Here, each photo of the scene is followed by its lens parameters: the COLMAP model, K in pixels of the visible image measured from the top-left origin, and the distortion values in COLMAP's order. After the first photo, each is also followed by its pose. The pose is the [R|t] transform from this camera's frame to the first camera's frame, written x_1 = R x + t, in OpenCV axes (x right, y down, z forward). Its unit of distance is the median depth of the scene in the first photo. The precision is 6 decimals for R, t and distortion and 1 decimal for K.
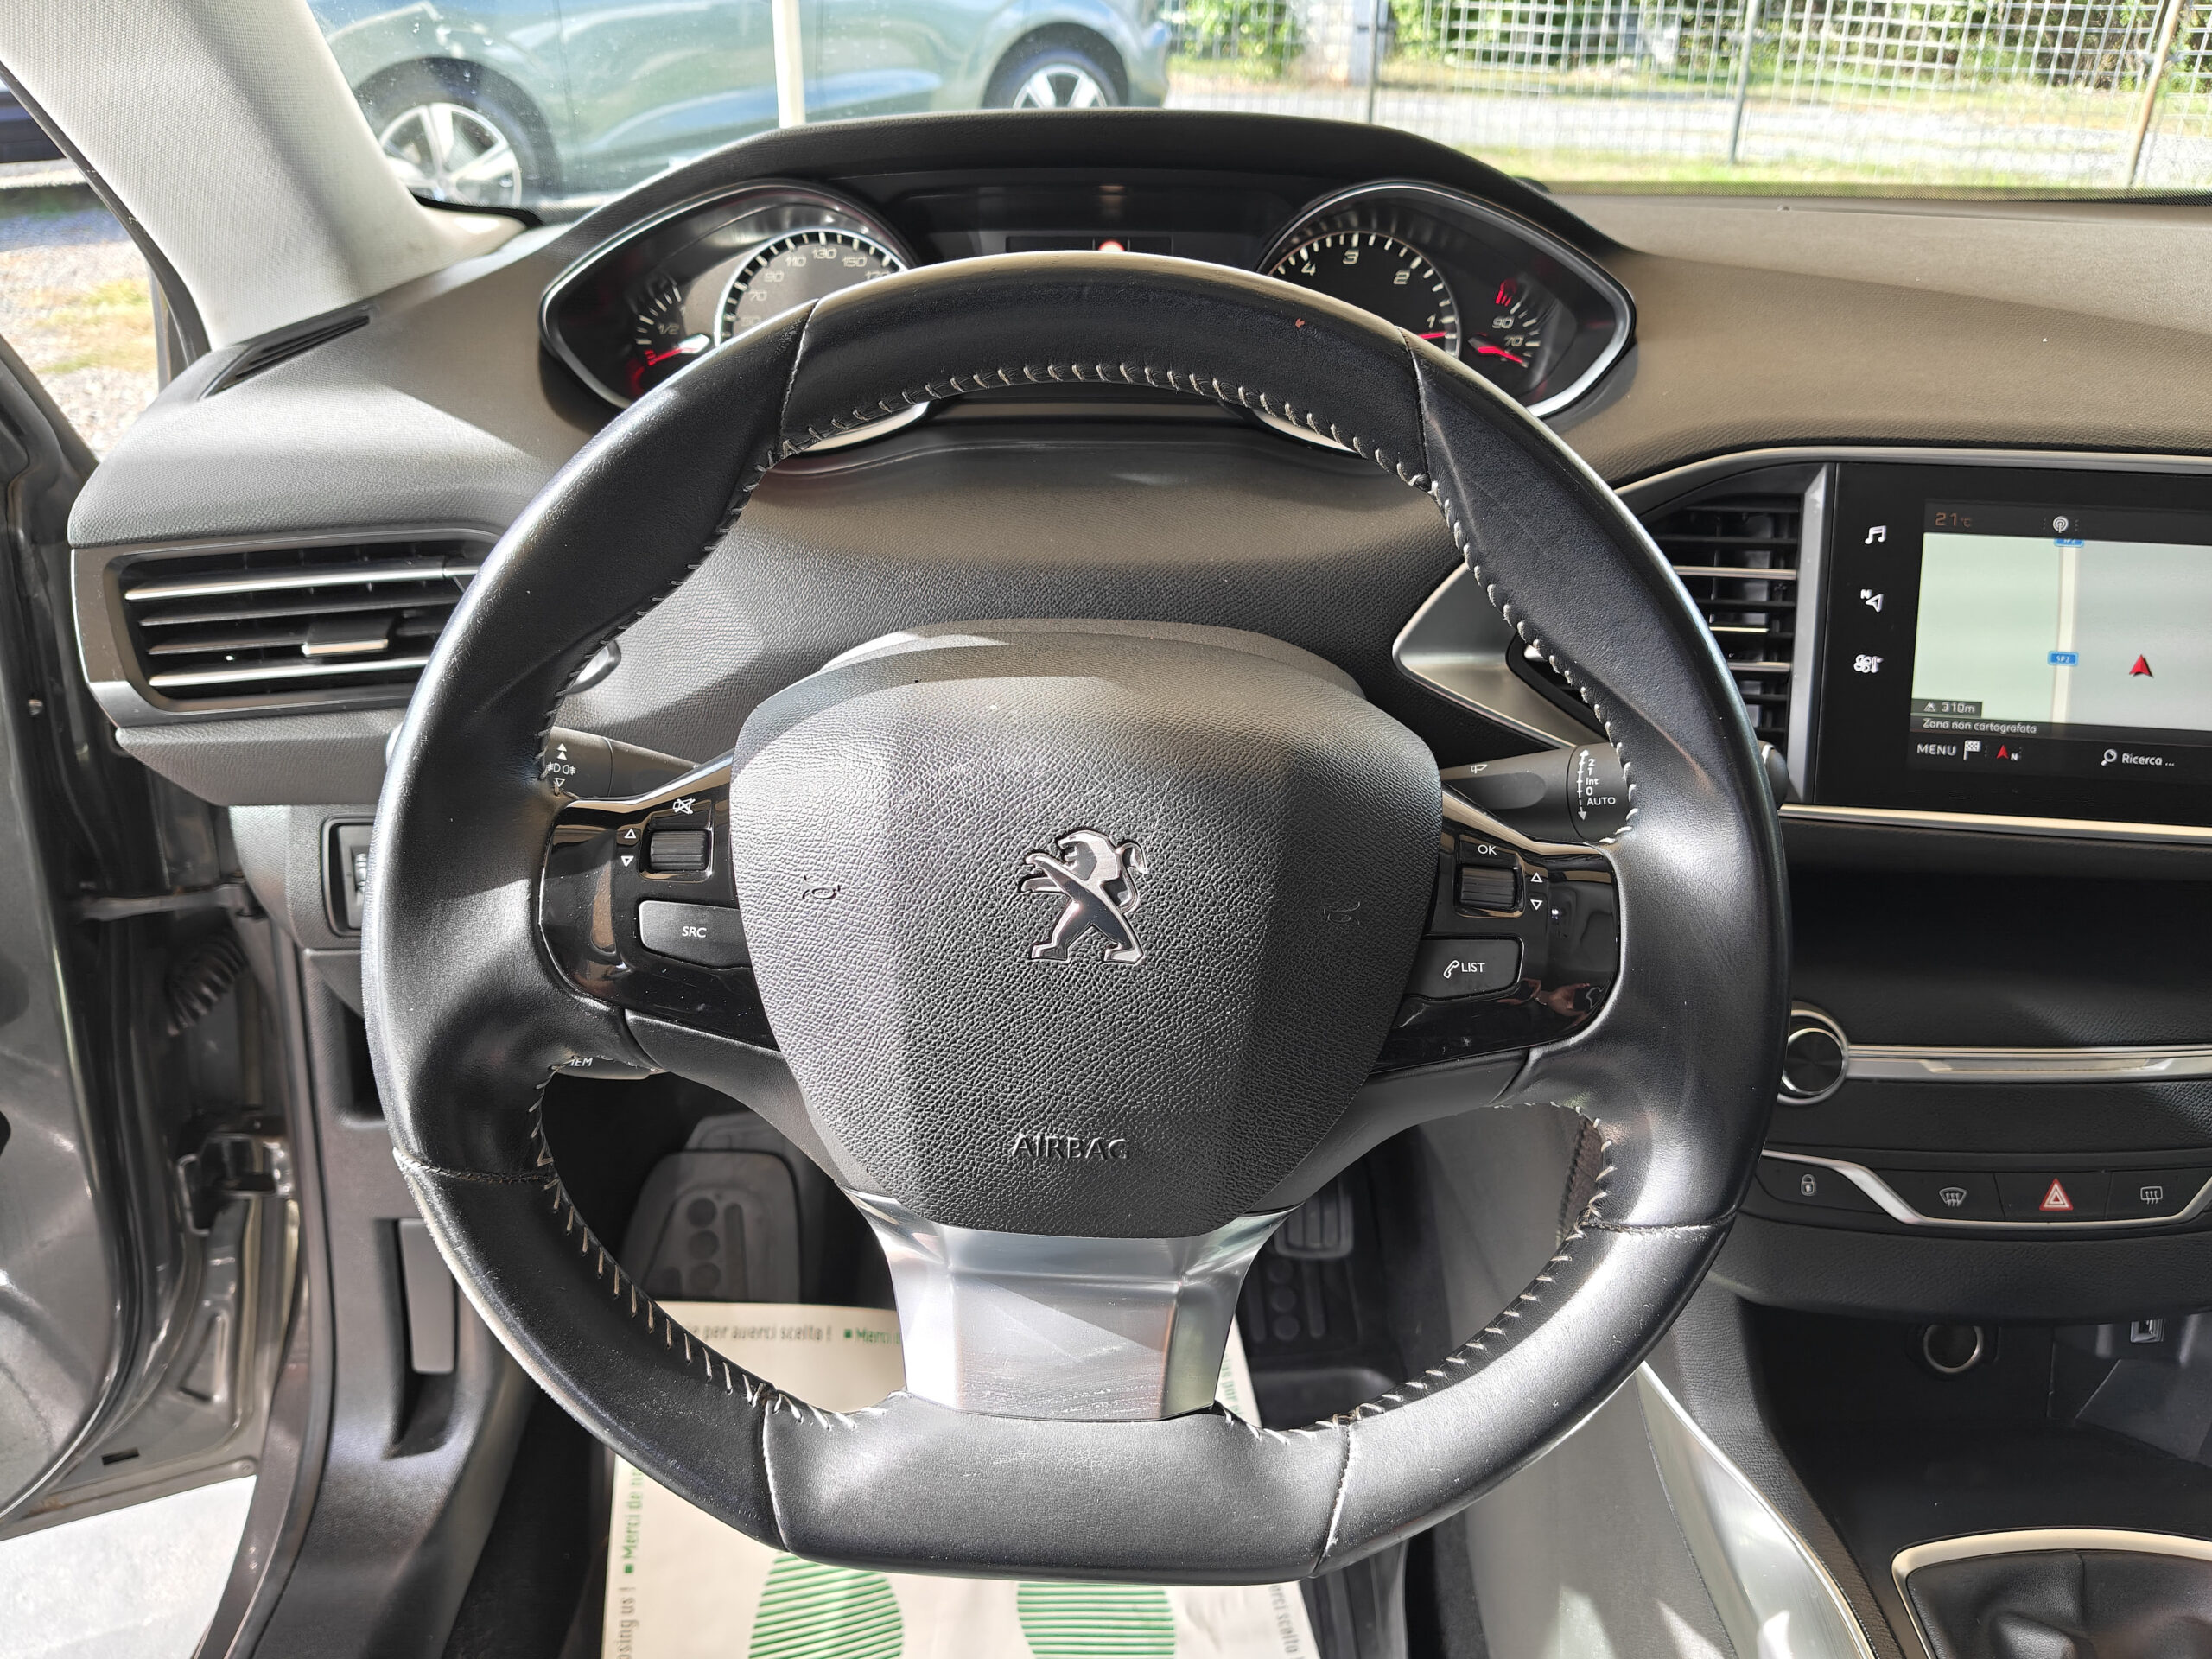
lens RADIAL K [[1720.5, 0, 1105.8], [0, 1720.5, 820.4], [0, 0, 1]] dist [0.011068, -0.038697]
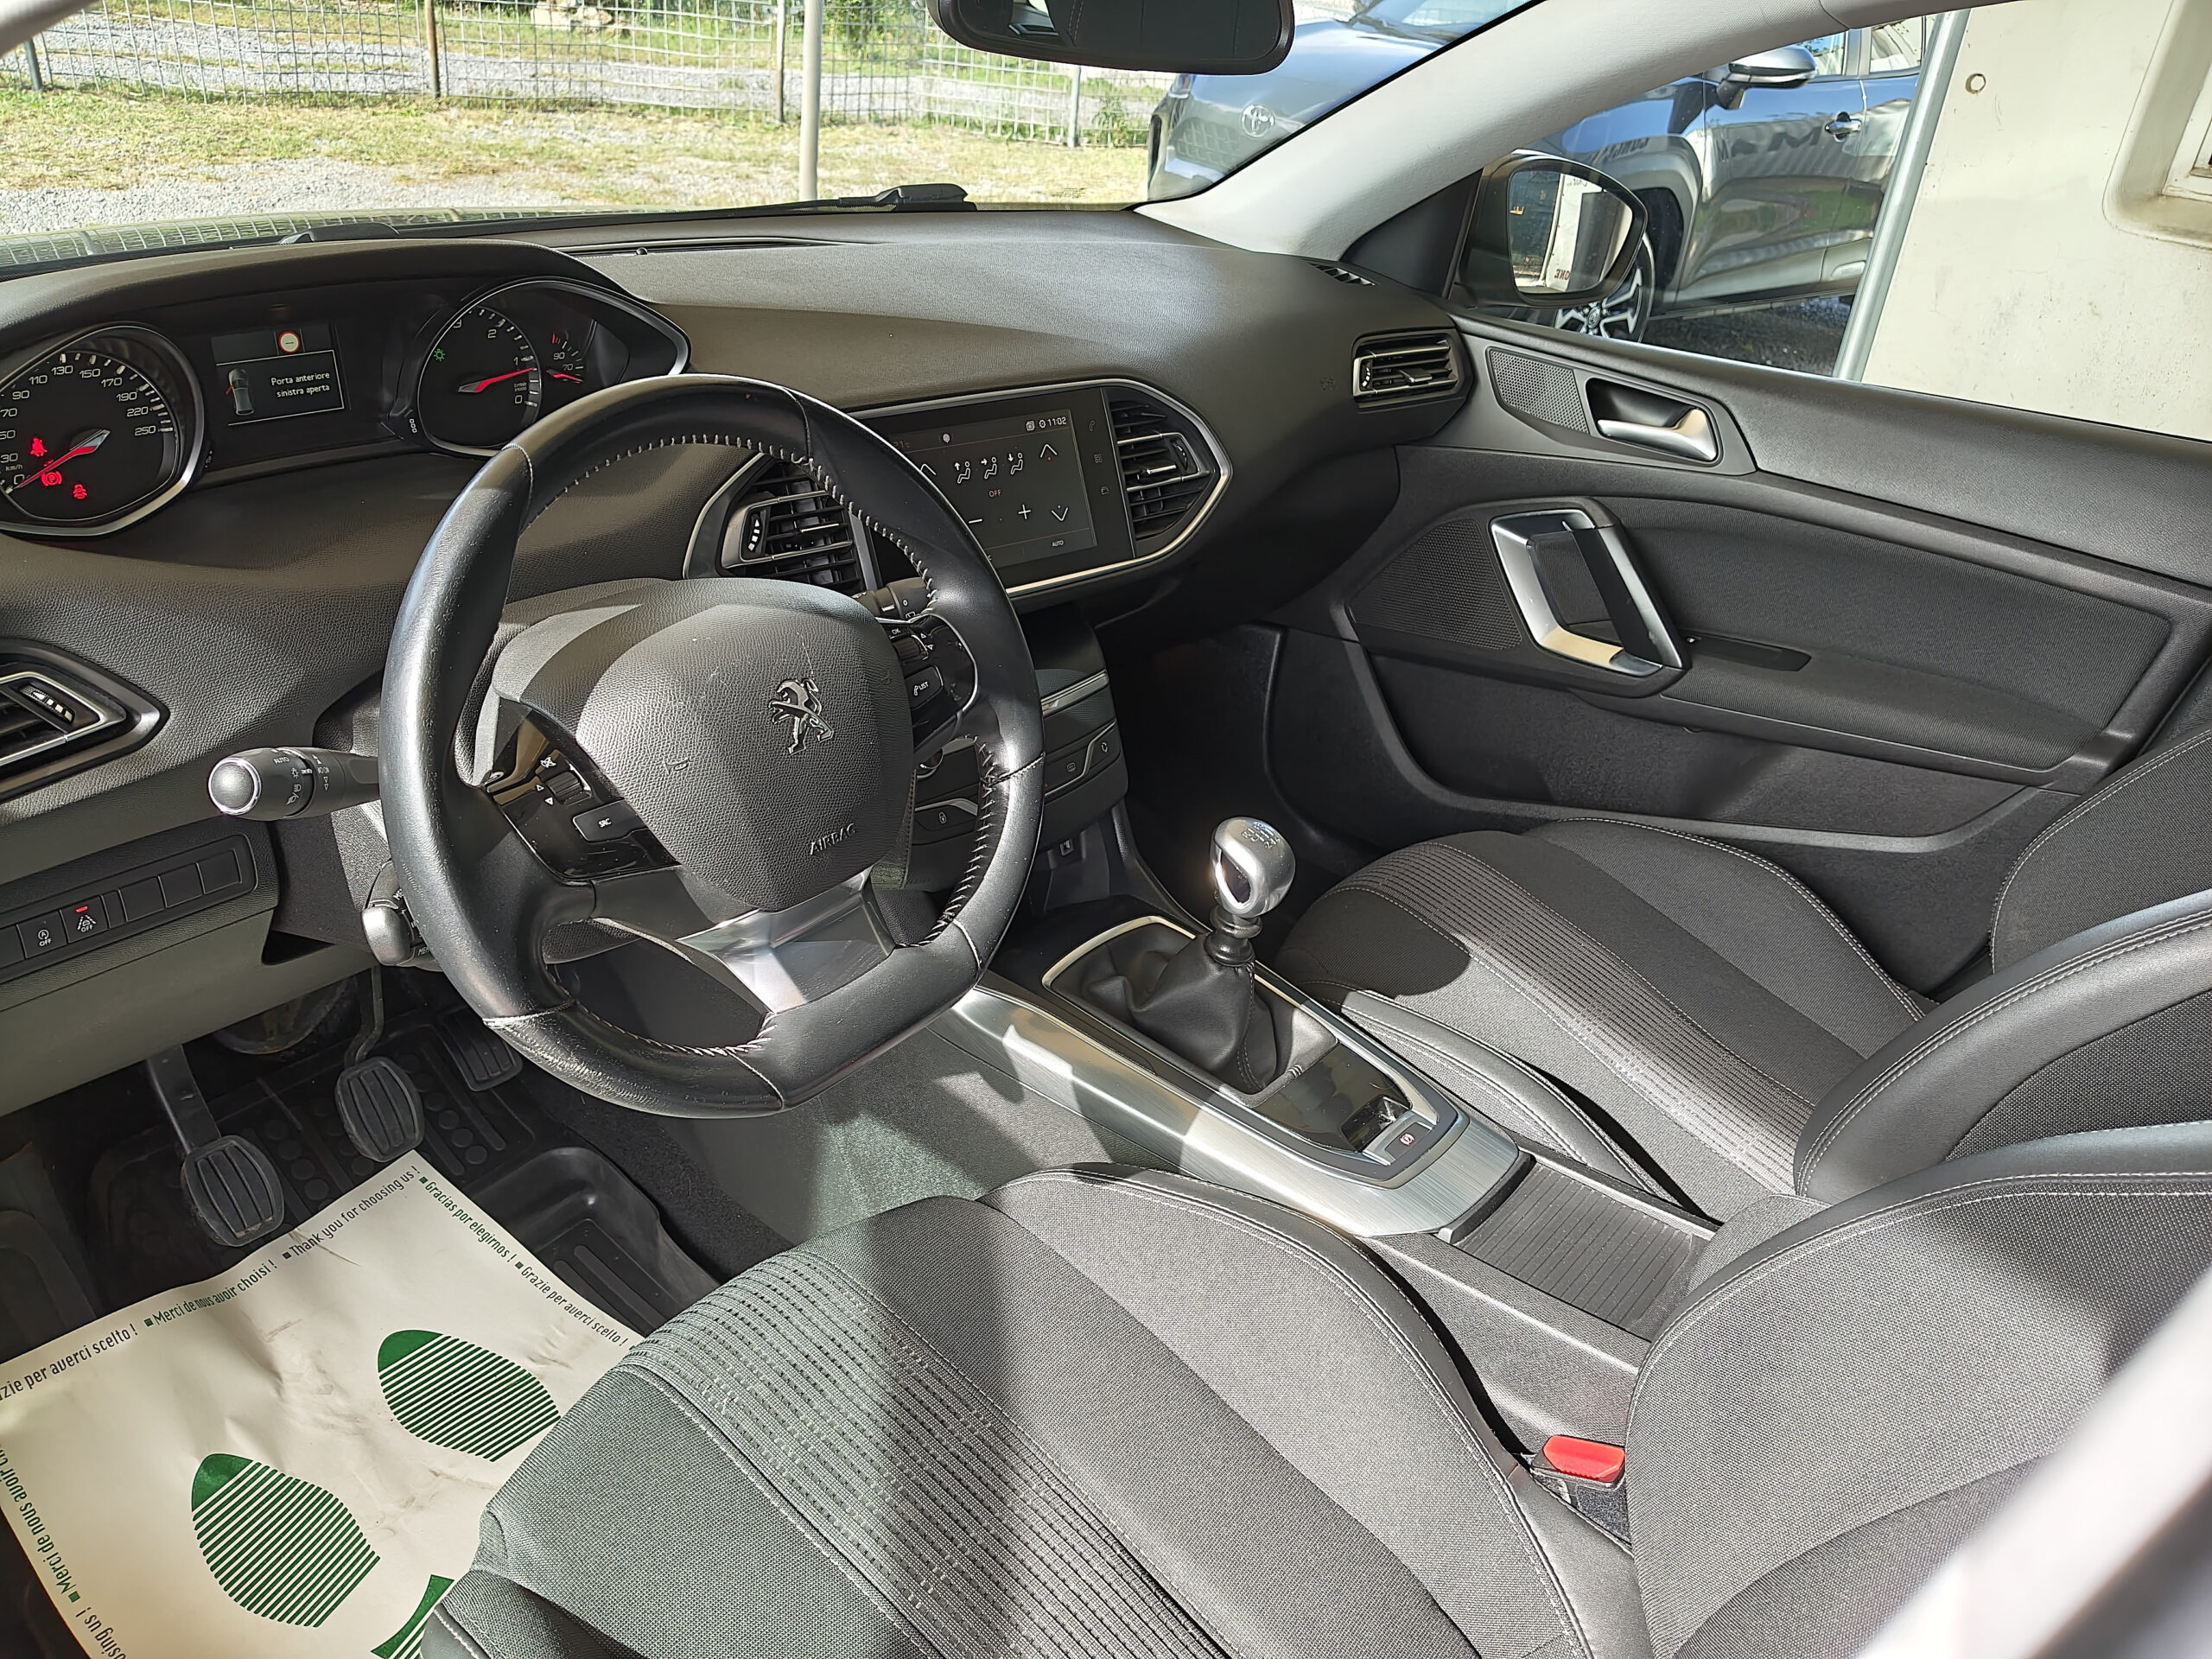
lens RADIAL K [[1720.5, 0, 1099.3], [0, 1720.5, 831.4], [0, 0, 1]] dist [0.011068, -0.038697]
pose [[0.629484, -0.311369, 0.711899, -0.699901], [0.269033, 0.946867, 0.176252, -0.045492], [-0.728952, 0.080577, 0.679806, -0.316664]]
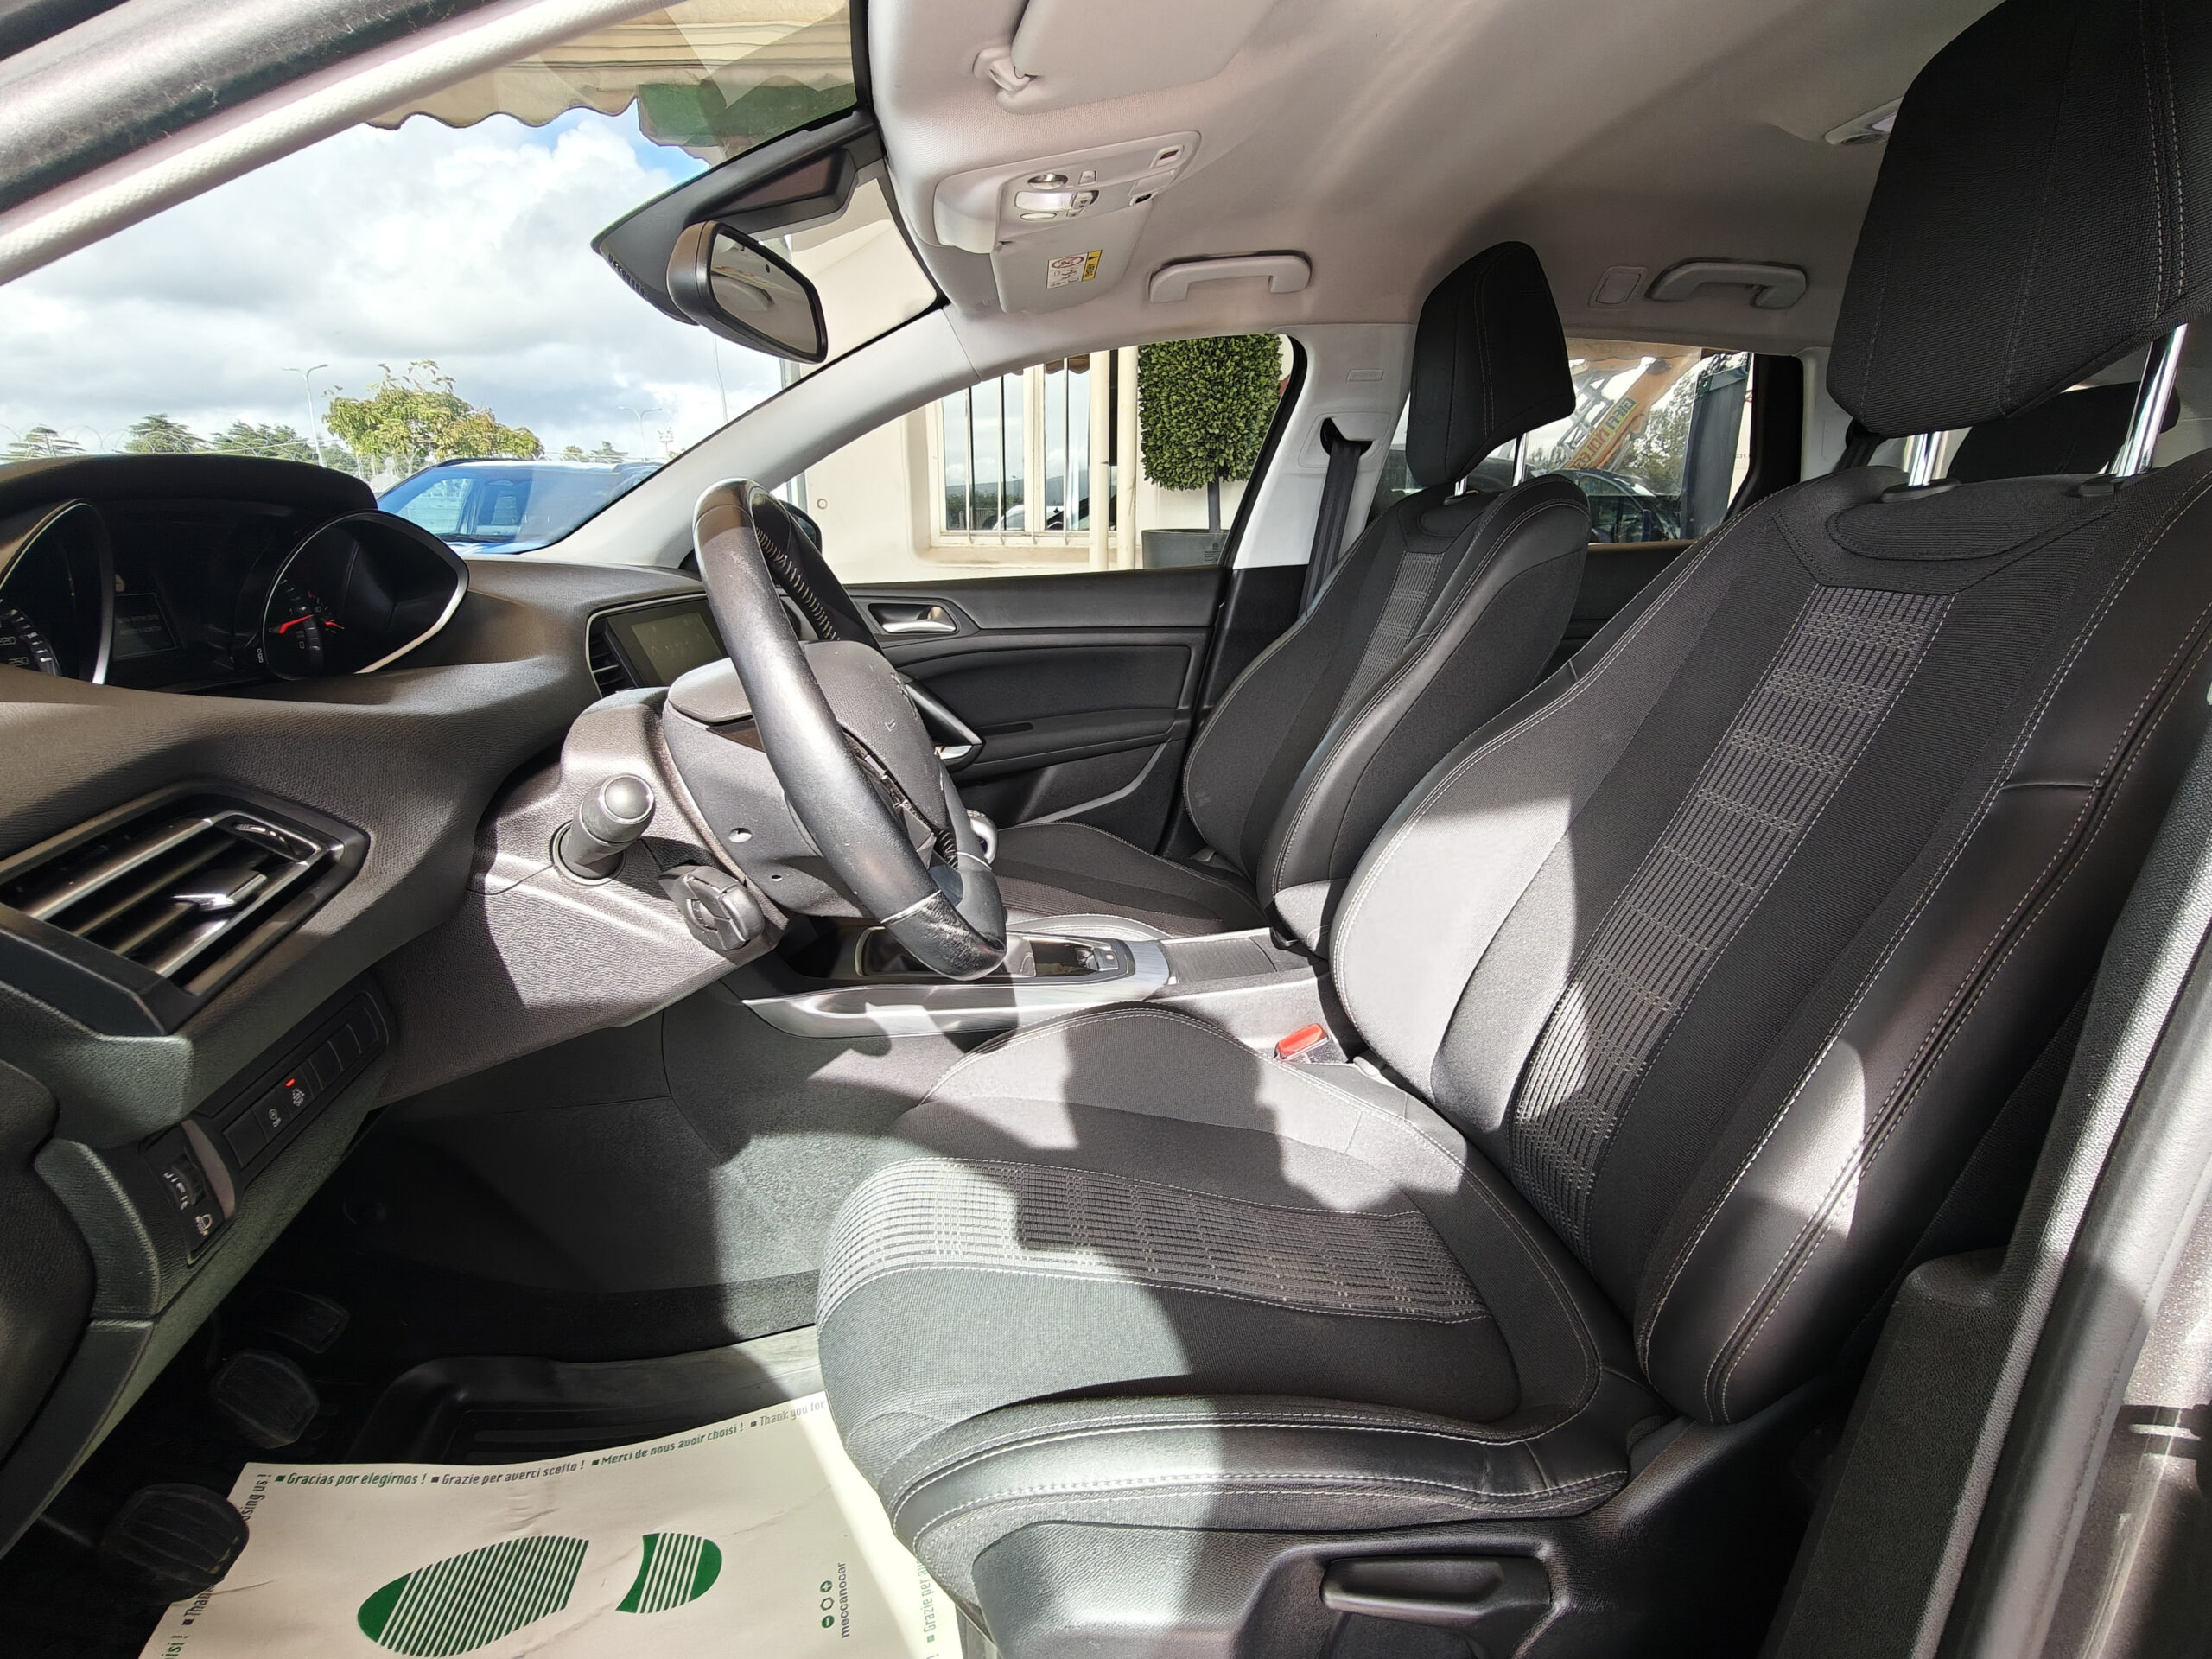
lens RADIAL K [[1034.7, 0, 1111.6], [0, 1034.7, 832.7], [0, 0, 1]] dist [-0.002030, -0.000082]
pose [[-0.115596, -0.285879, 0.951268, -0.938273], [0.459041, 0.833910, 0.306392, -0.069448], [-0.880863, 0.472089, 0.034833, 0.427293]]
